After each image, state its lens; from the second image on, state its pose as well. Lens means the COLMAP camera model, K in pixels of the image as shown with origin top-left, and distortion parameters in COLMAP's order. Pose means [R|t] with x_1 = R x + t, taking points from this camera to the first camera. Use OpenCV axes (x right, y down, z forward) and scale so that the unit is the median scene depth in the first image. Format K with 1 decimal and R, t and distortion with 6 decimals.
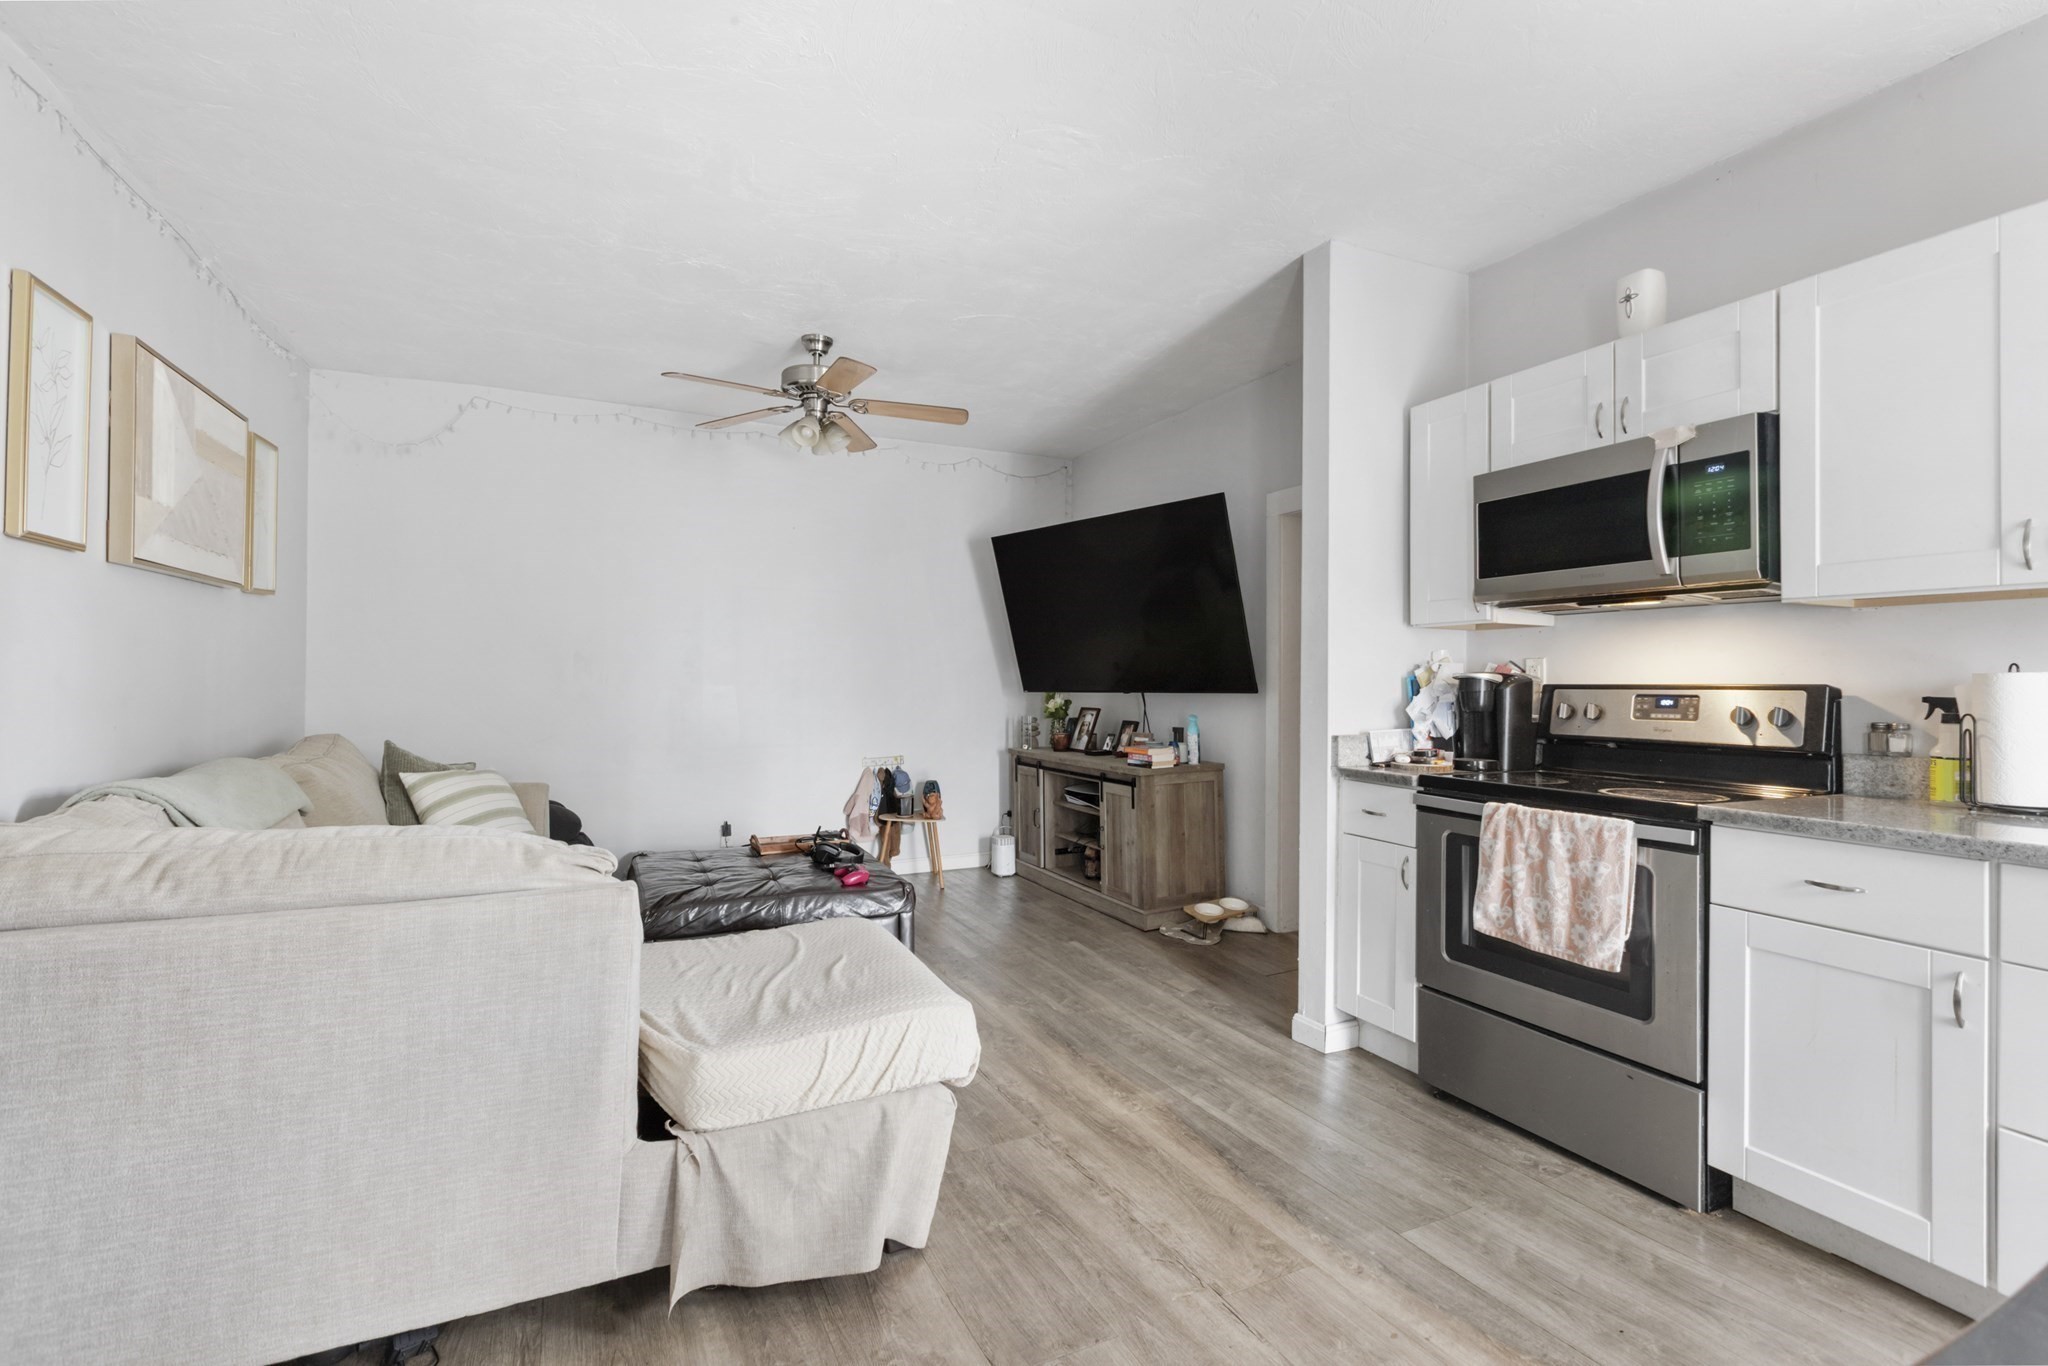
lens RADIAL K [[911.9, 0, 998.2], [0, 911.9, 663.9], [0, 0, 1]] dist [0.001178, -0.000251]
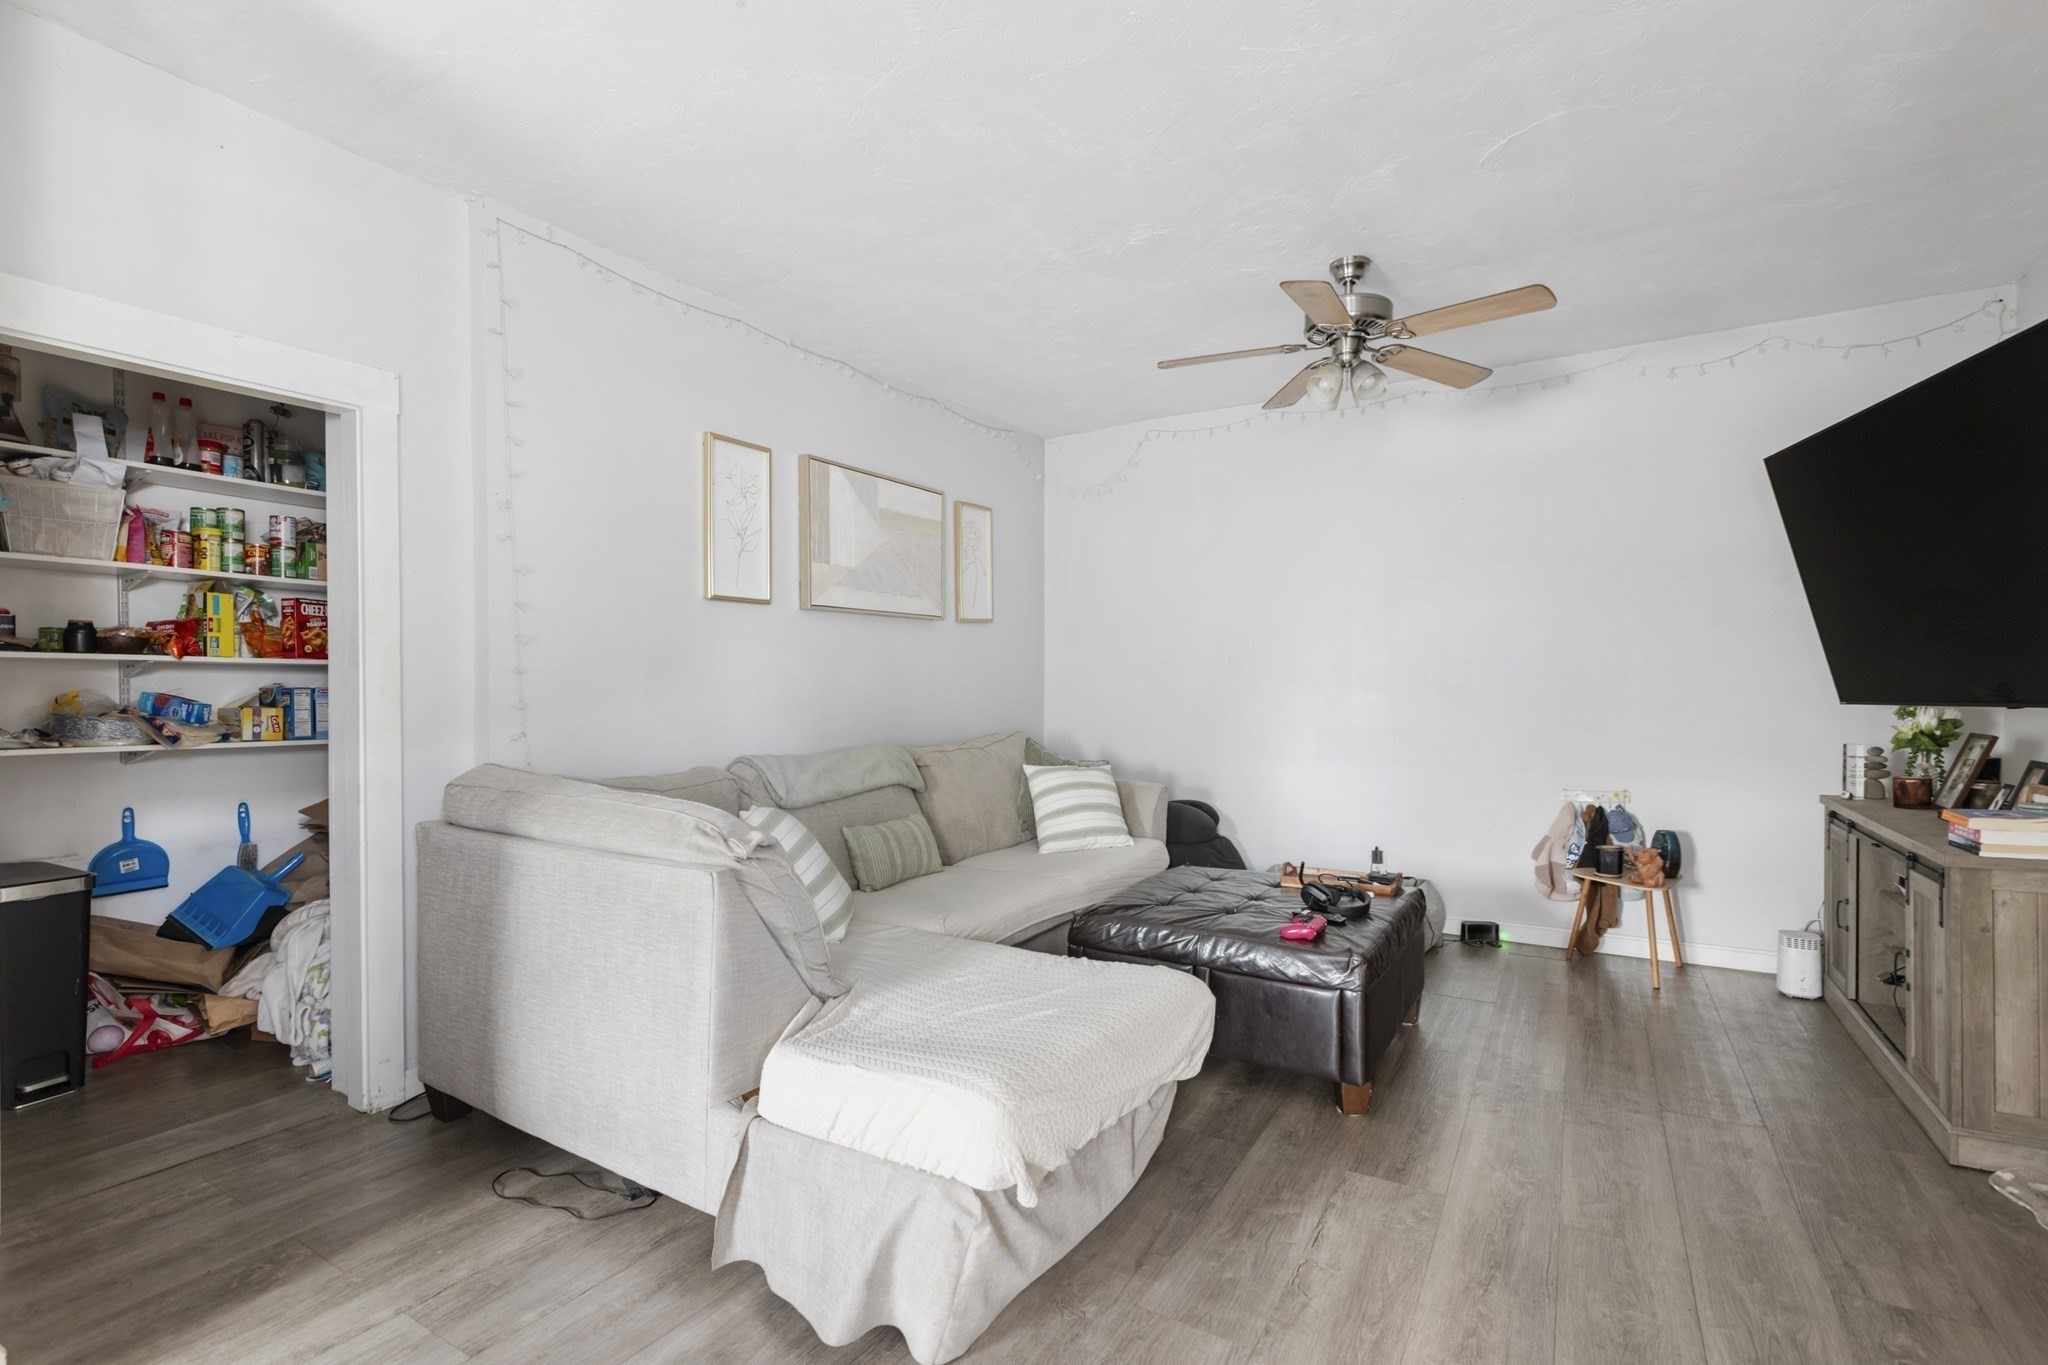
lens RADIAL K [[911.9, 0, 1018.1], [0, 911.9, 699.2], [0, 0, 1]] dist [0.001178, -0.000251]
pose [[0.565443, 0.007187, -0.824756, 0.294966], [0.017533, 0.999631, 0.020731, 0.007546], [0.824601, -0.026182, 0.565108, 0.280954]]
